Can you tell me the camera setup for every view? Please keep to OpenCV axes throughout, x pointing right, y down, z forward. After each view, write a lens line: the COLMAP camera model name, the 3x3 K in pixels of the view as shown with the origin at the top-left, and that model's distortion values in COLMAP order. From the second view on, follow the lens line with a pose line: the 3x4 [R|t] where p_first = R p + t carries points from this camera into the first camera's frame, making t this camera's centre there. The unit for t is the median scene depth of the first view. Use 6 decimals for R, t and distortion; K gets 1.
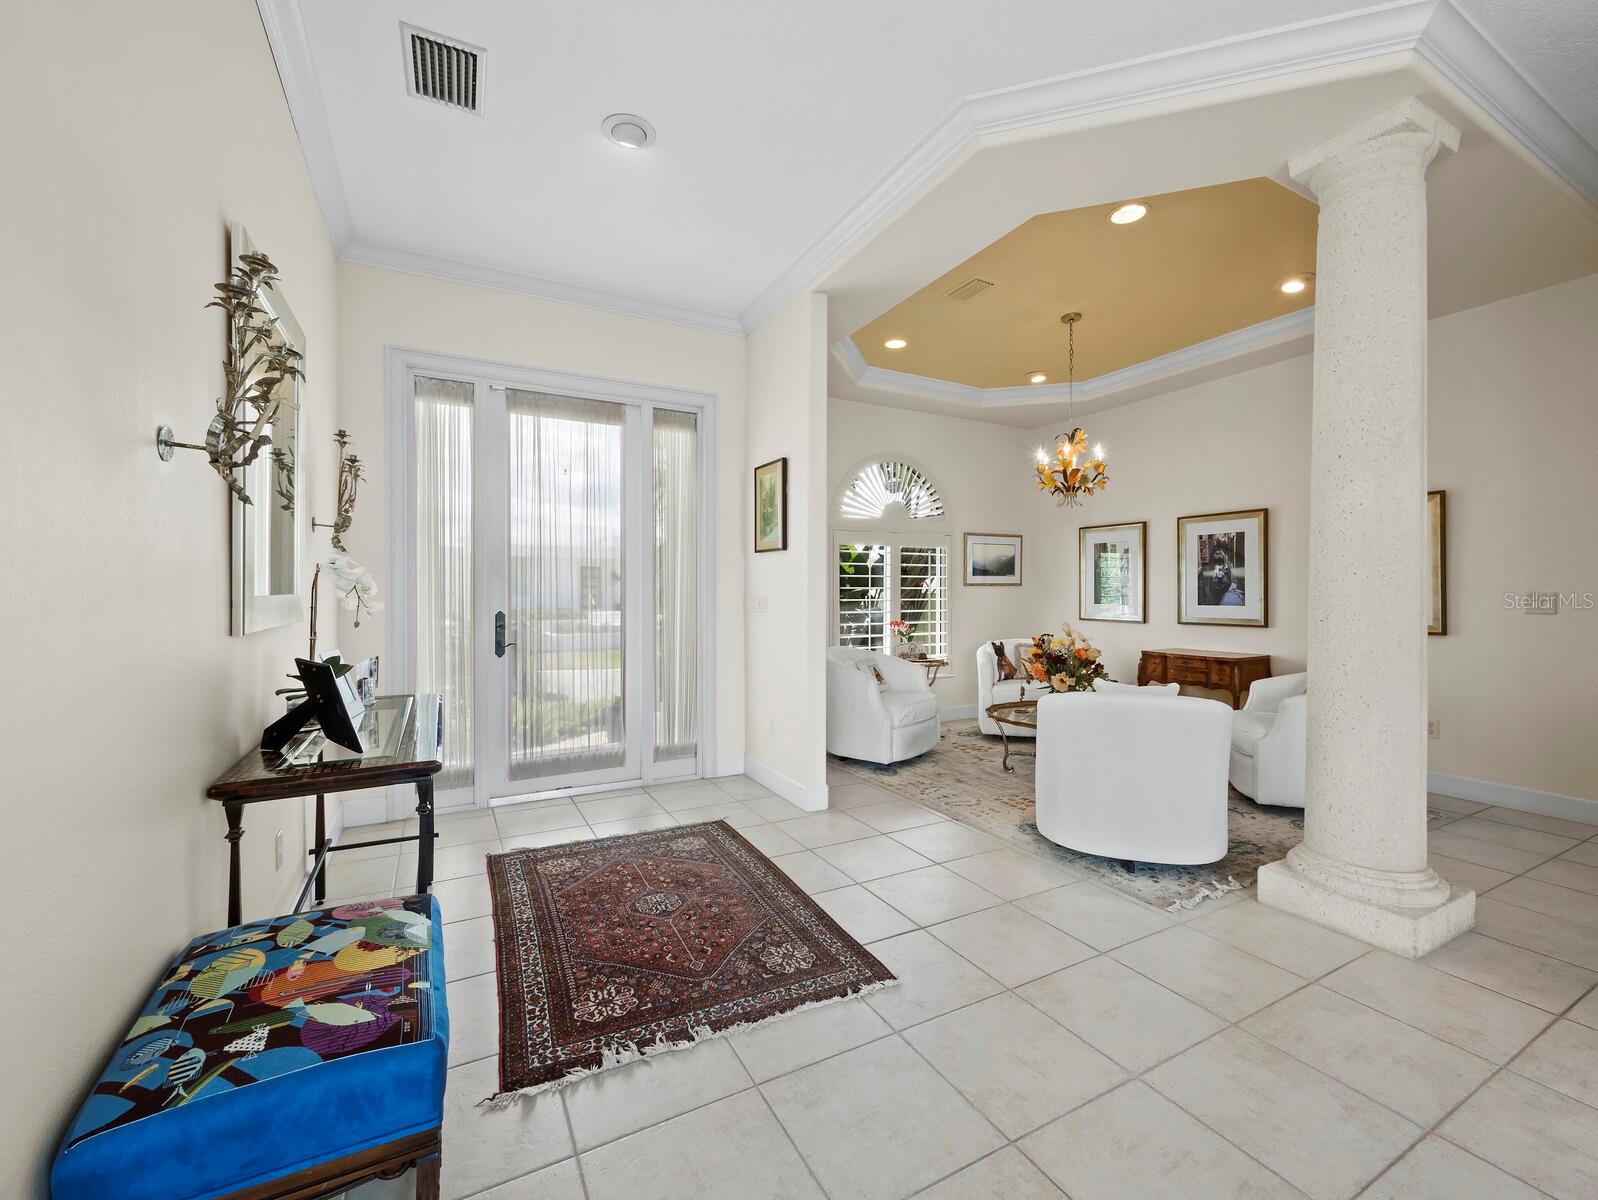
lens RADIAL K [[673.1, 0, 804.9], [0, 673.1, 596.5], [0, 0, 1]] dist [-0.000028, 0.000018]
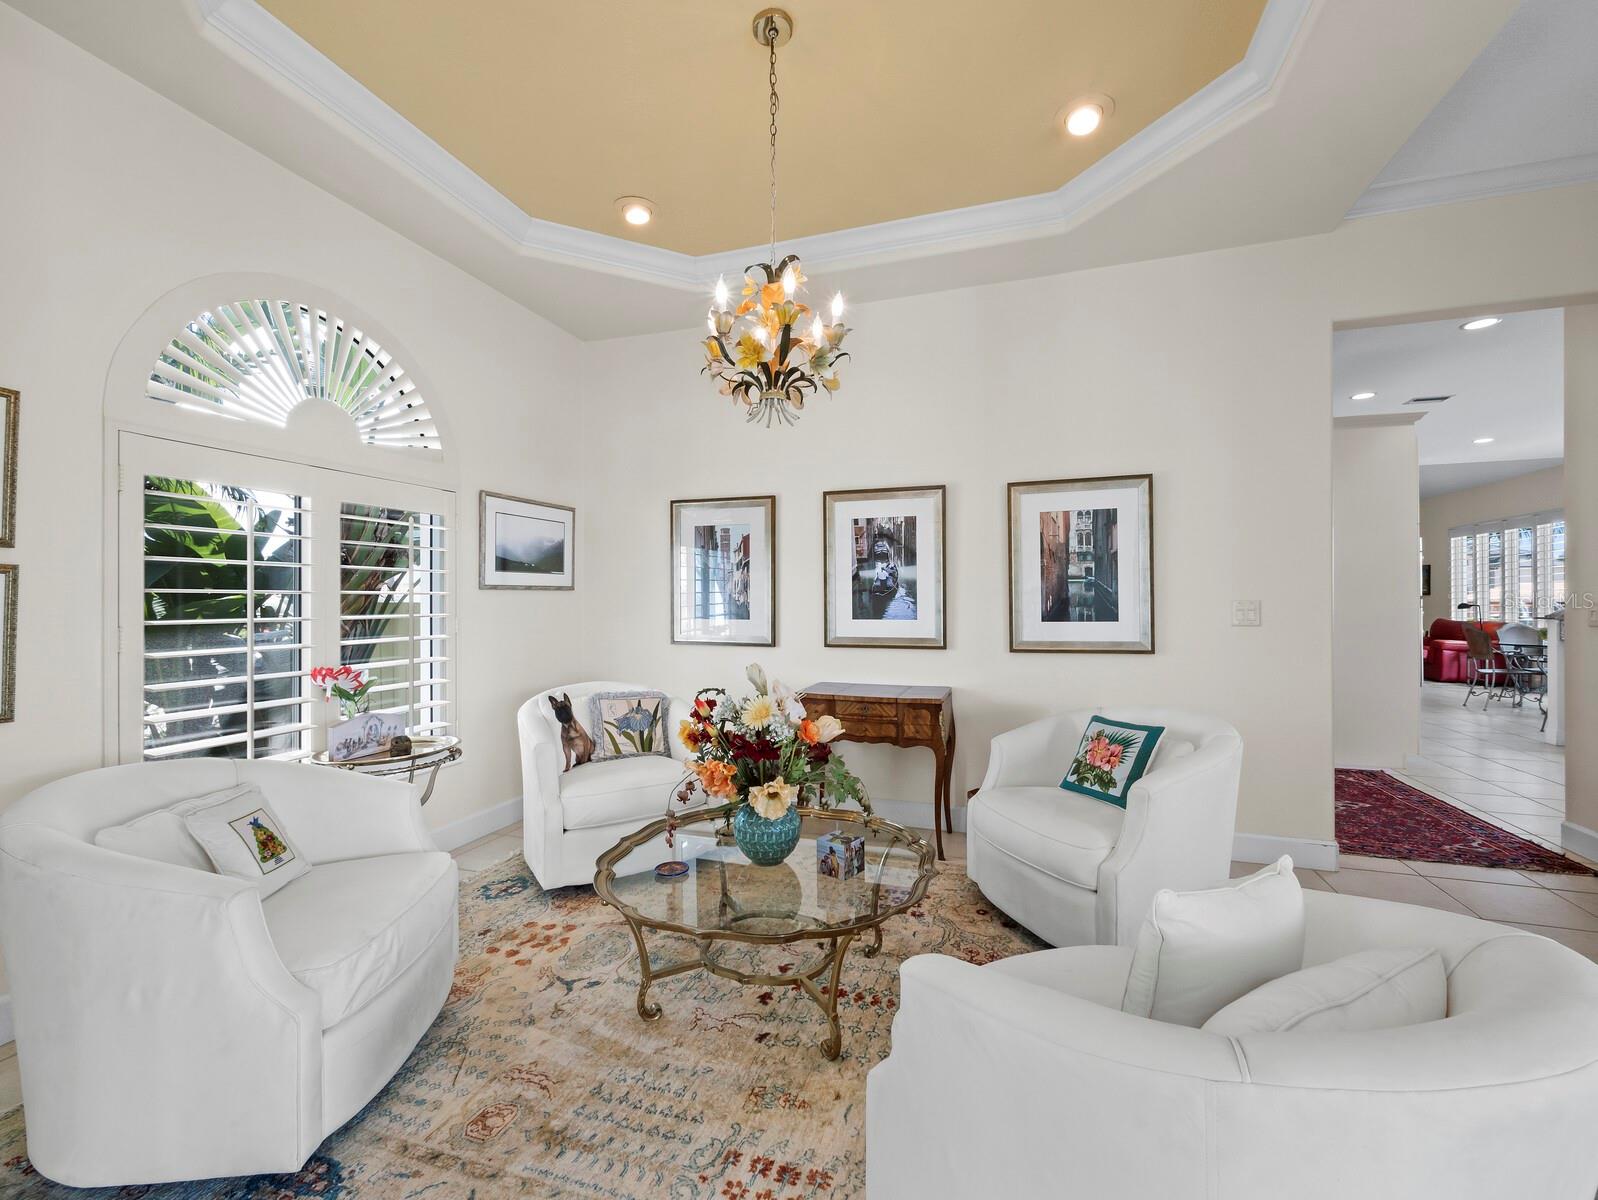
lens RADIAL K [[673.1, 0, 804.5], [0, 673.1, 602.1], [0, 0, 1]] dist [-0.000028, 0.000018]
pose [[0.726302, -0.003243, 0.687368, 0.063016], [0.005035, 0.999987, -0.000602, -0.004448], [-0.687357, 0.003898, 0.726309, 0.490880]]
